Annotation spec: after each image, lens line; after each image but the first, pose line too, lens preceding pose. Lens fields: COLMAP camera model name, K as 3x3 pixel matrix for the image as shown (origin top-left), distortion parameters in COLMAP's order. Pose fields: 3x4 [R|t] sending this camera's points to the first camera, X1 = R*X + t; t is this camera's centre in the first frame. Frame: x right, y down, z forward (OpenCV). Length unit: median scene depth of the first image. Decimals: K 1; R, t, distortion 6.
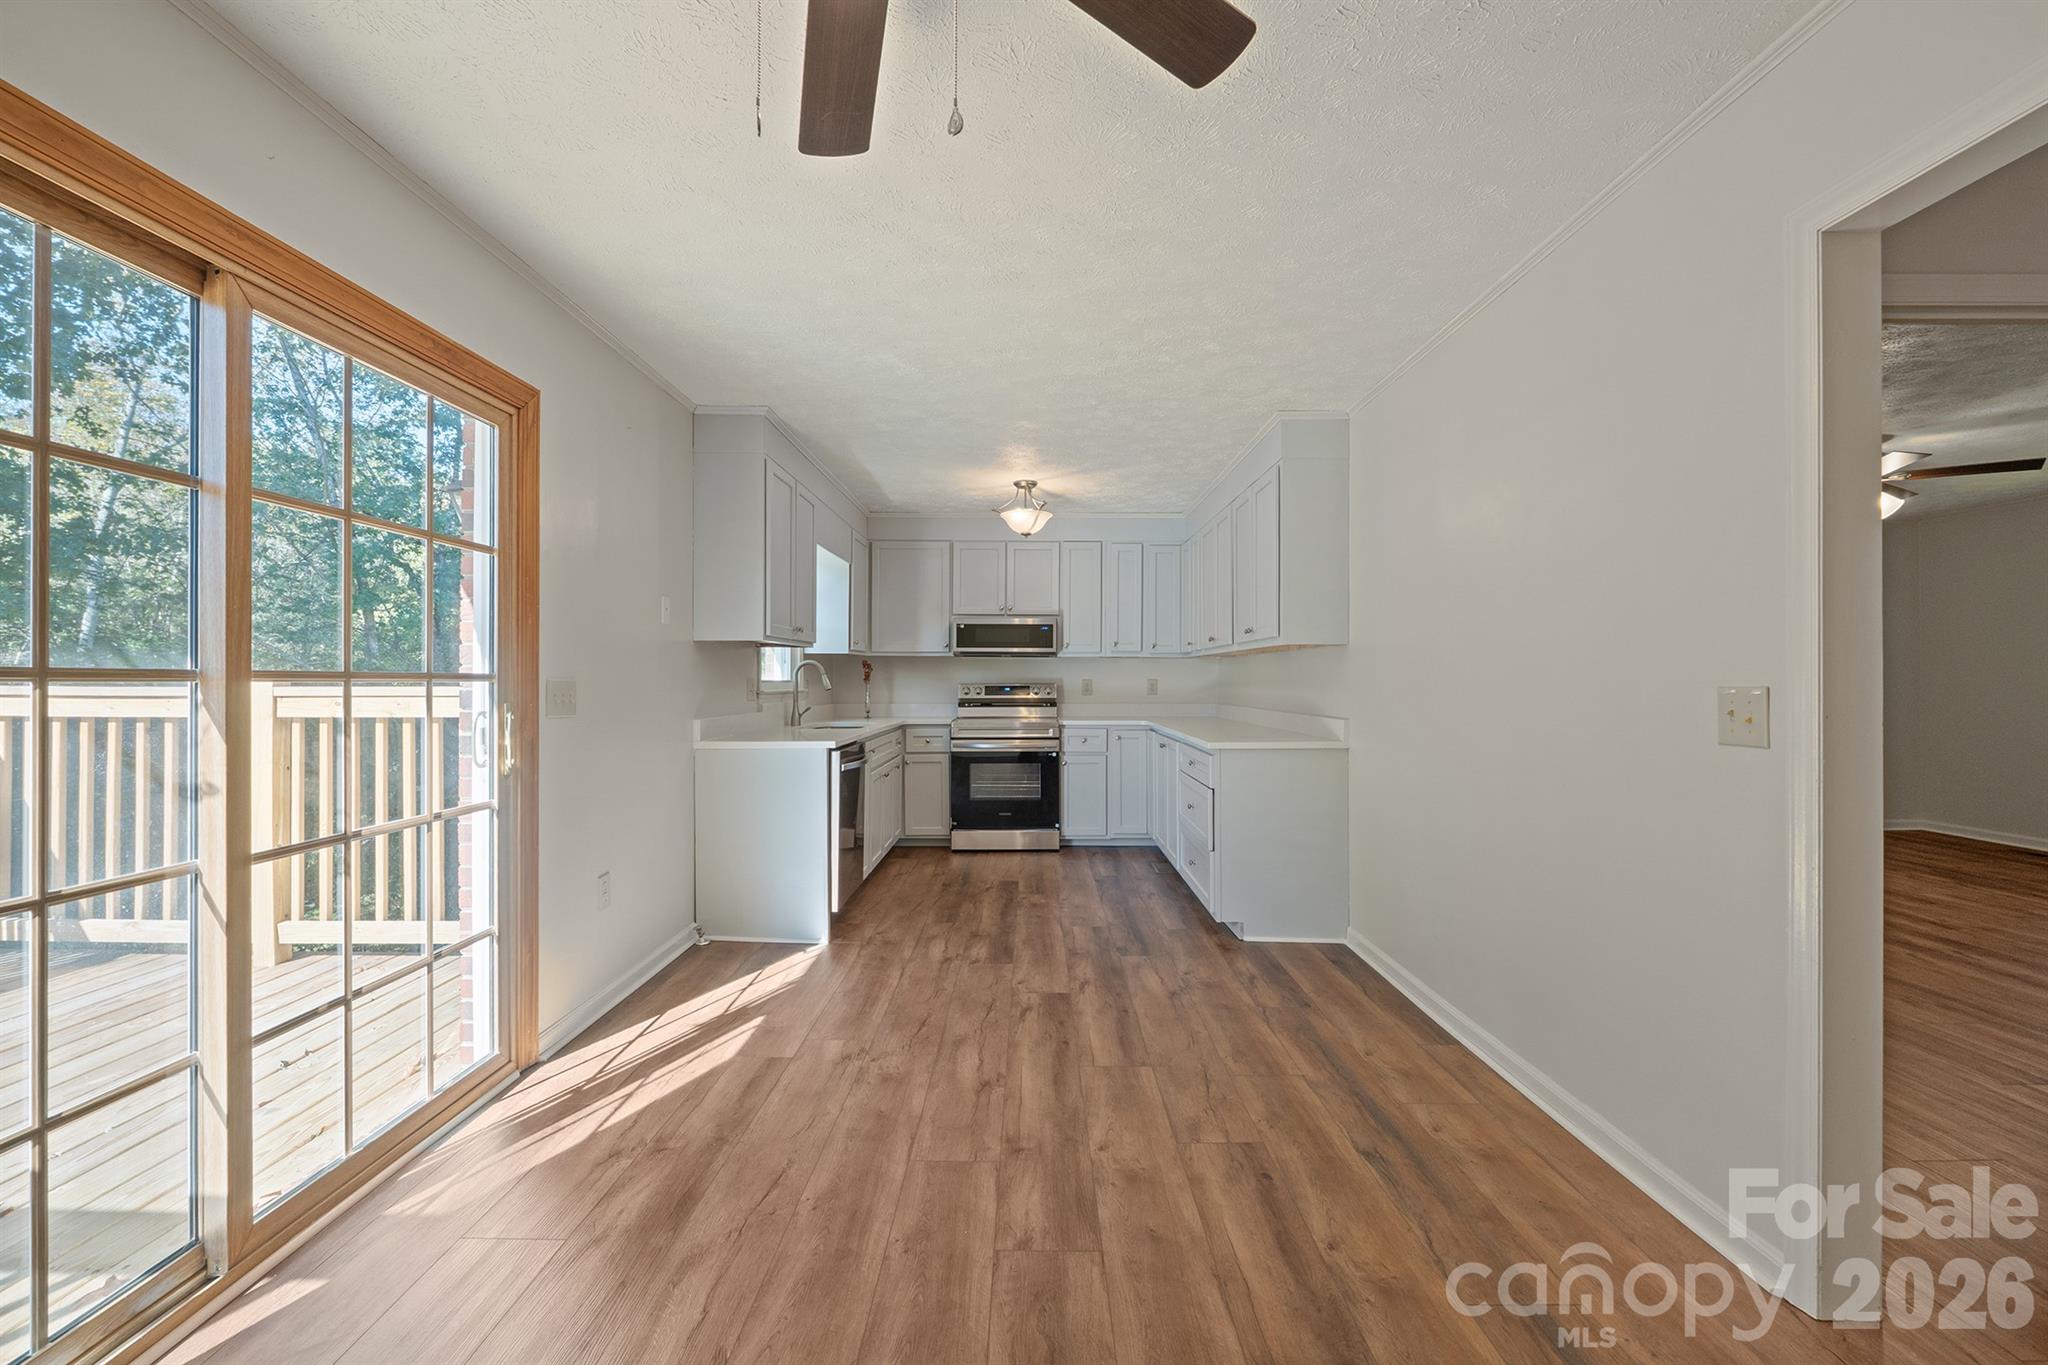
lens RADIAL K [[864.2, 0, 1024.0], [0, 864.2, 682.5], [0, 0, 1]] dist [-0.001888, -0.000136]
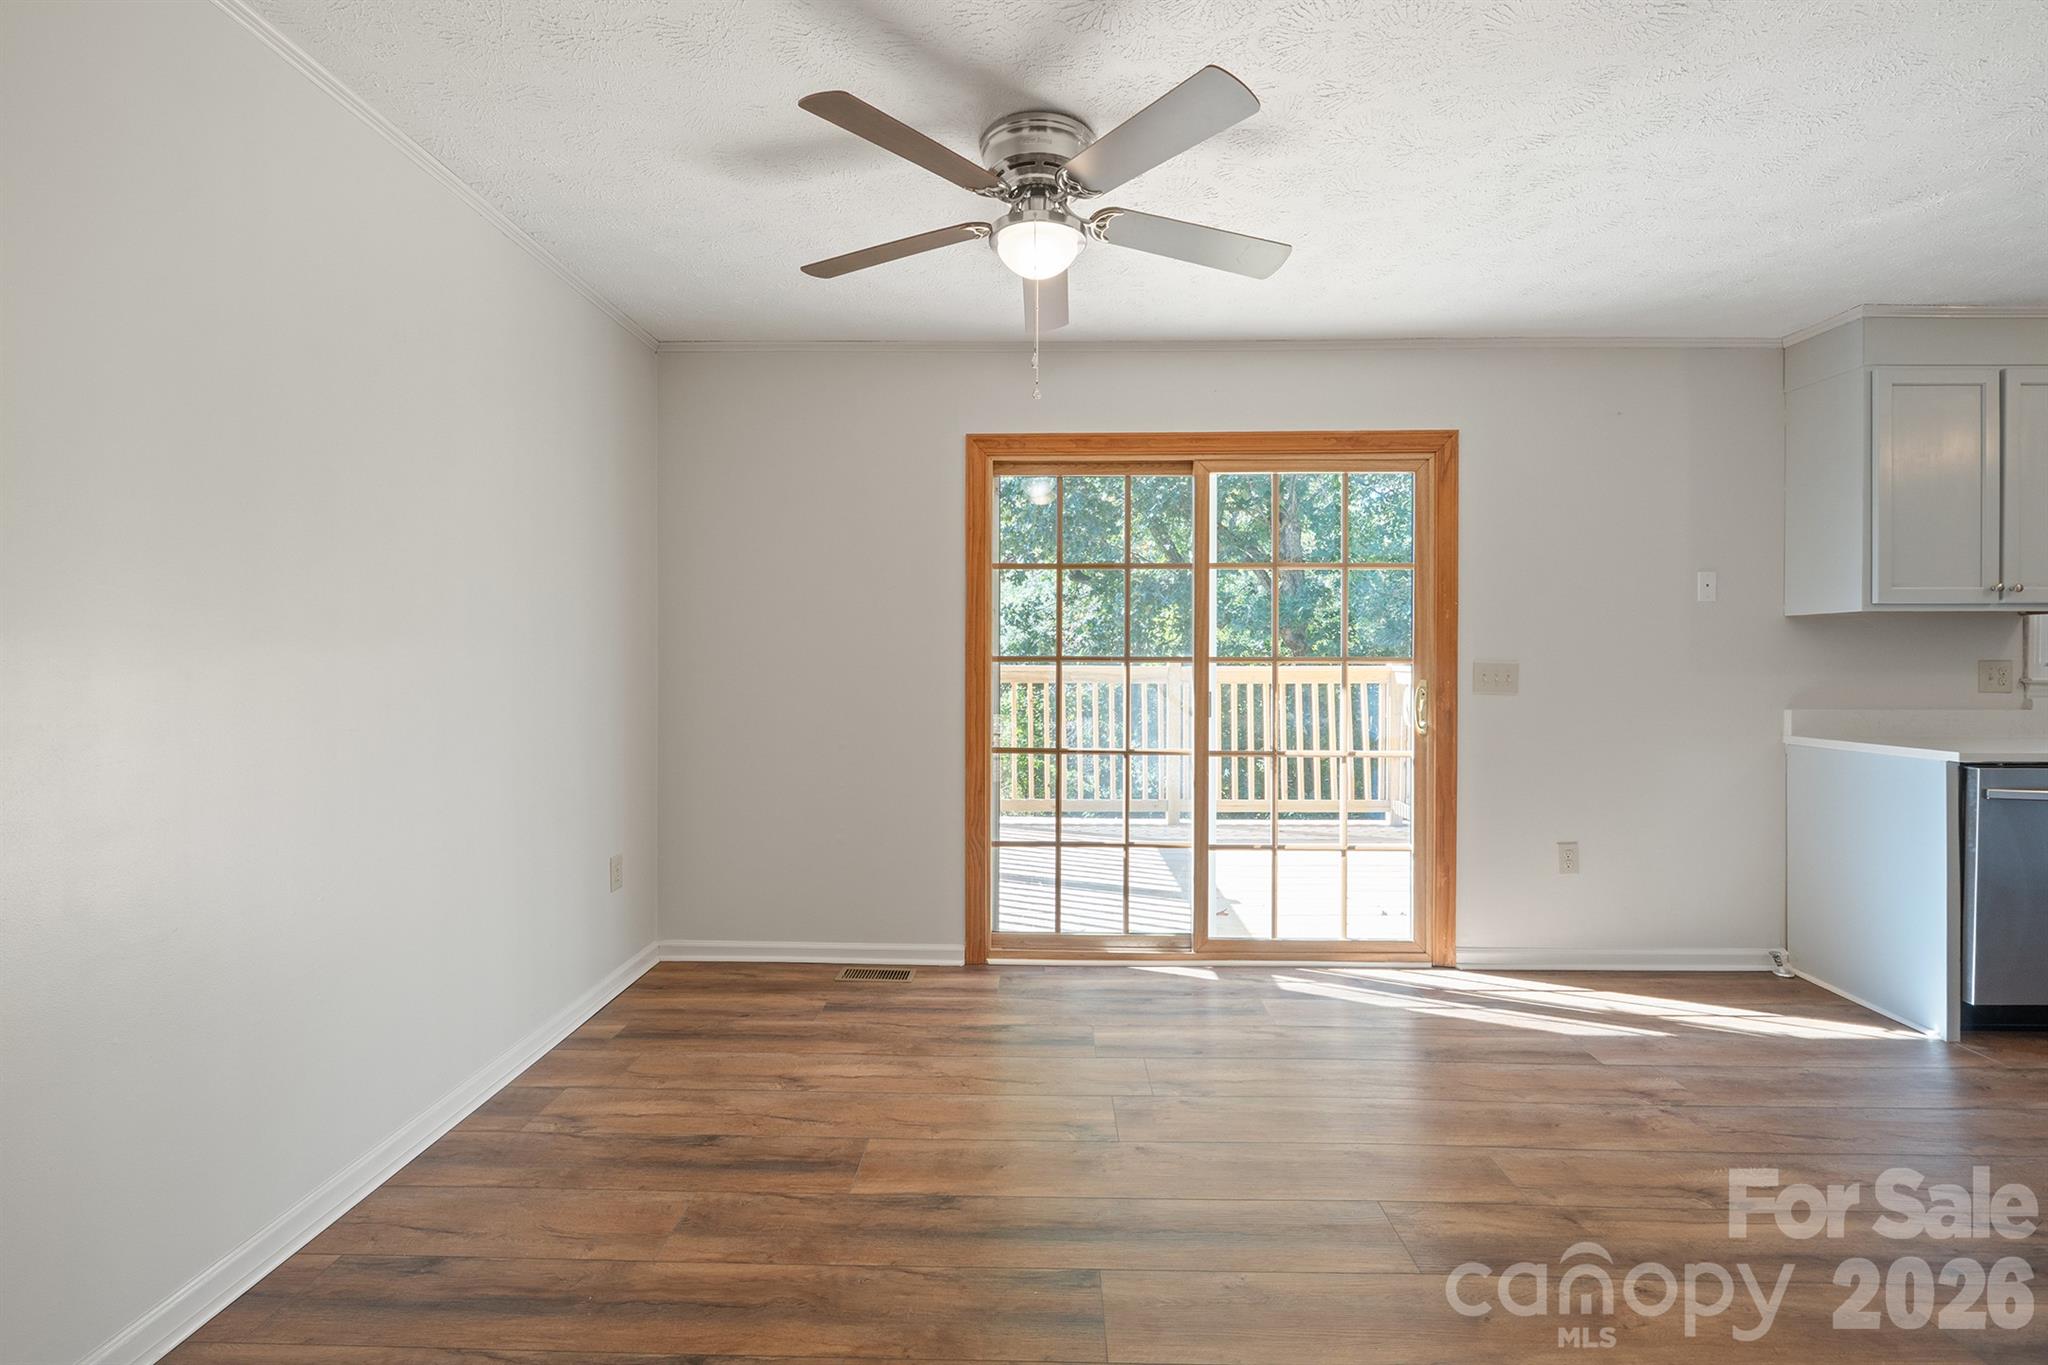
lens RADIAL K [[867.3, 0, 1028.0], [0, 867.3, 668.0], [0, 0, 1]] dist [-0.002379, -0.000066]
pose [[-0.019510, 0.005592, -0.999794, 0.536890], [-0.003303, 0.999979, 0.005658, 0.000194], [0.999804, 0.003413, -0.019492, 0.307530]]
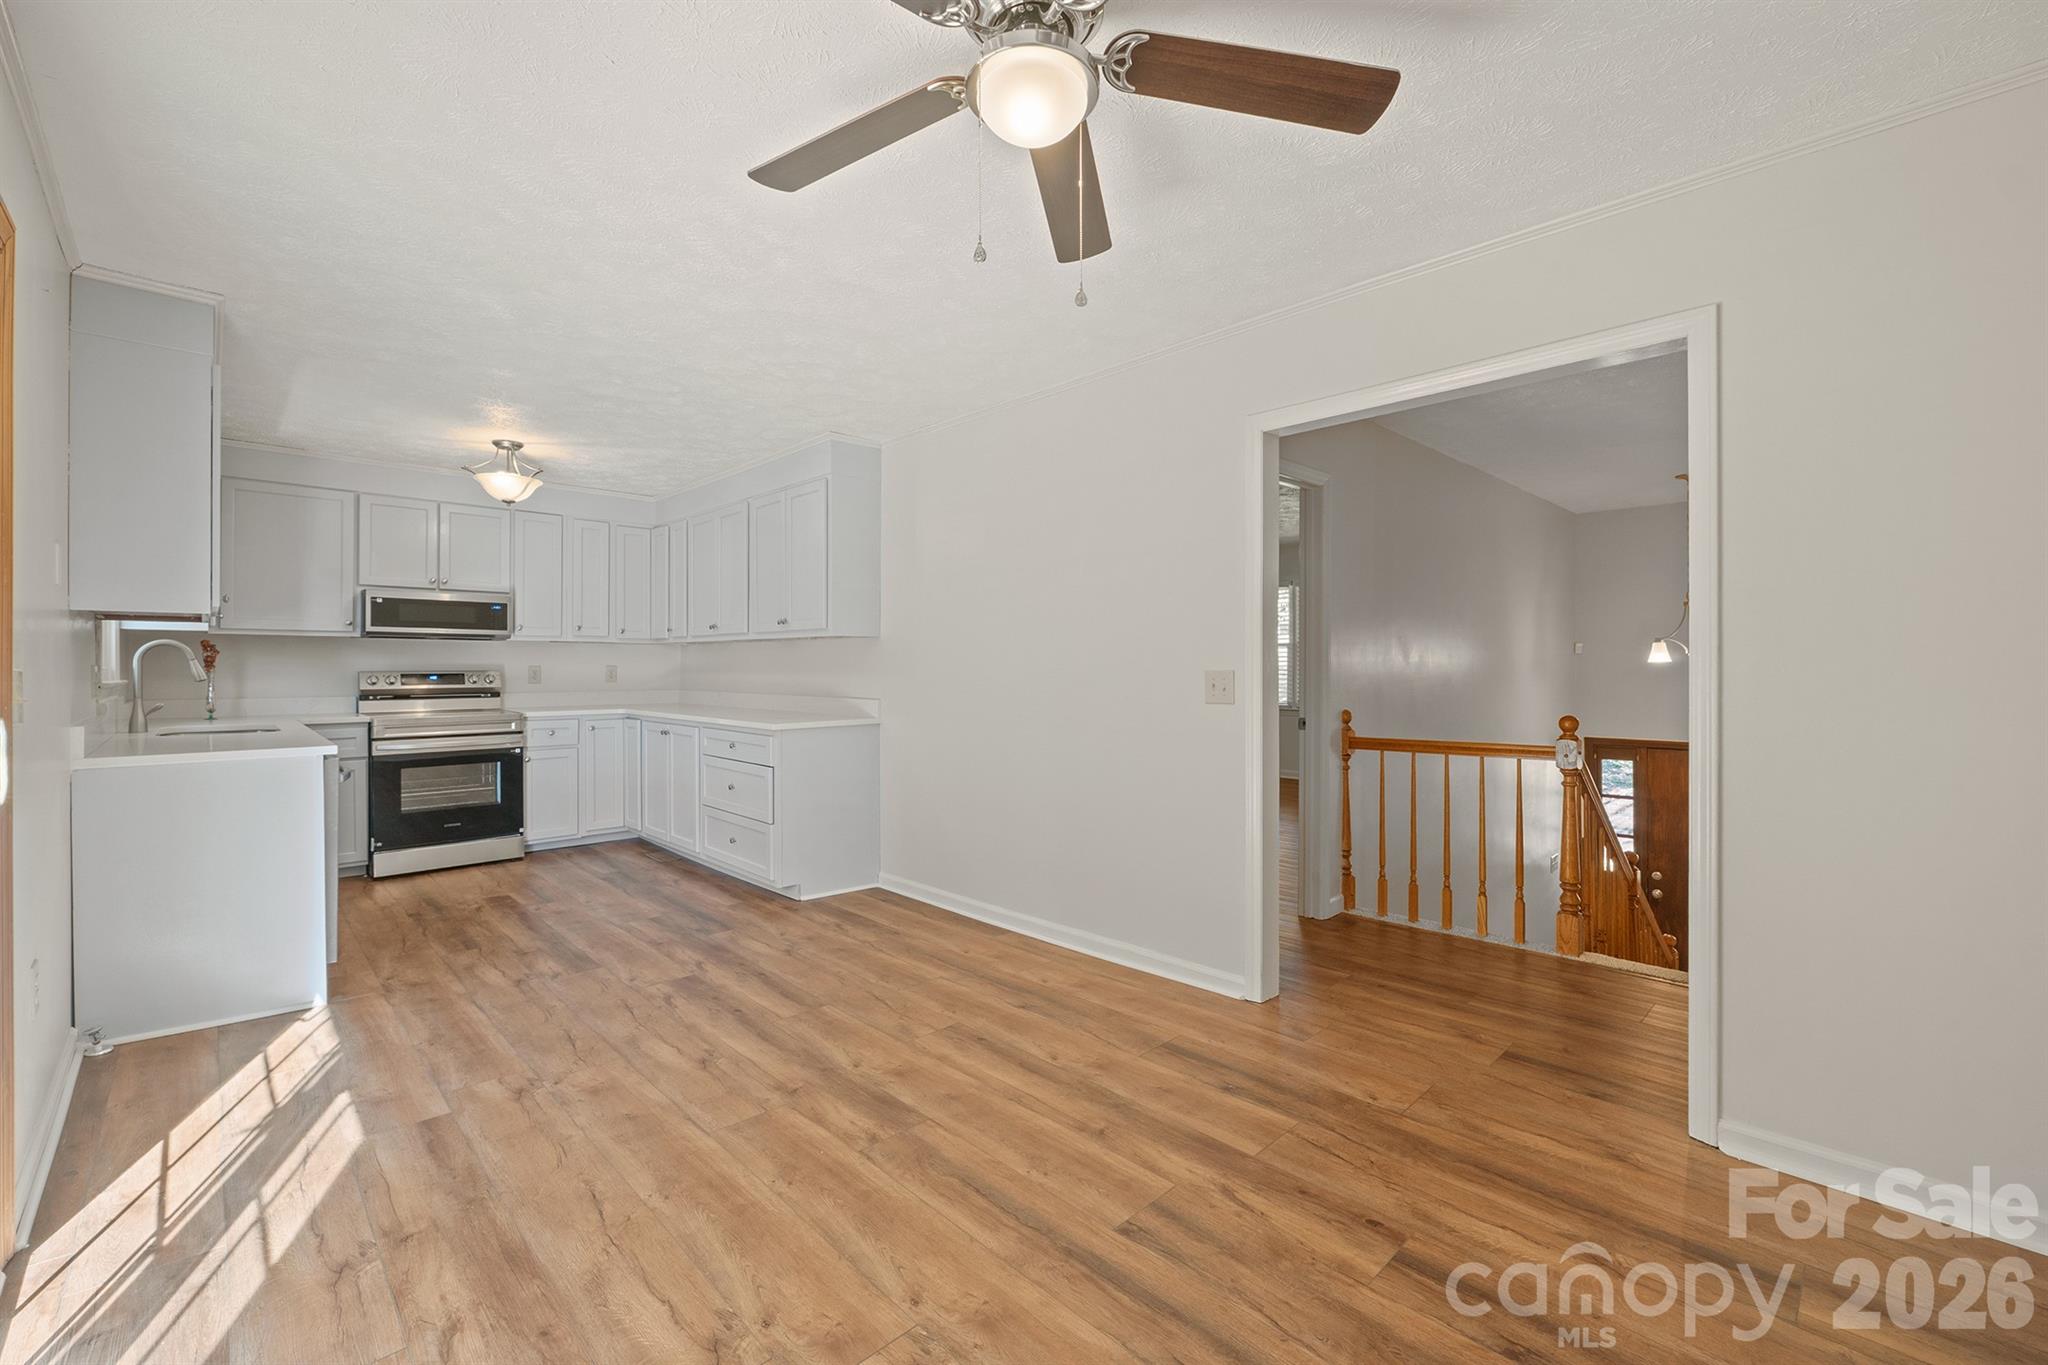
lens RADIAL K [[867.3, 0, 1028.0], [0, 867.3, 668.0], [0, 0, 1]] dist [-0.002379, -0.000066]
pose [[0.713803, -0.002148, 0.700343, -0.361924], [0.002598, 0.999997, 0.000420, -0.000922], [-0.700341, 0.001519, 0.713807, -0.003783]]
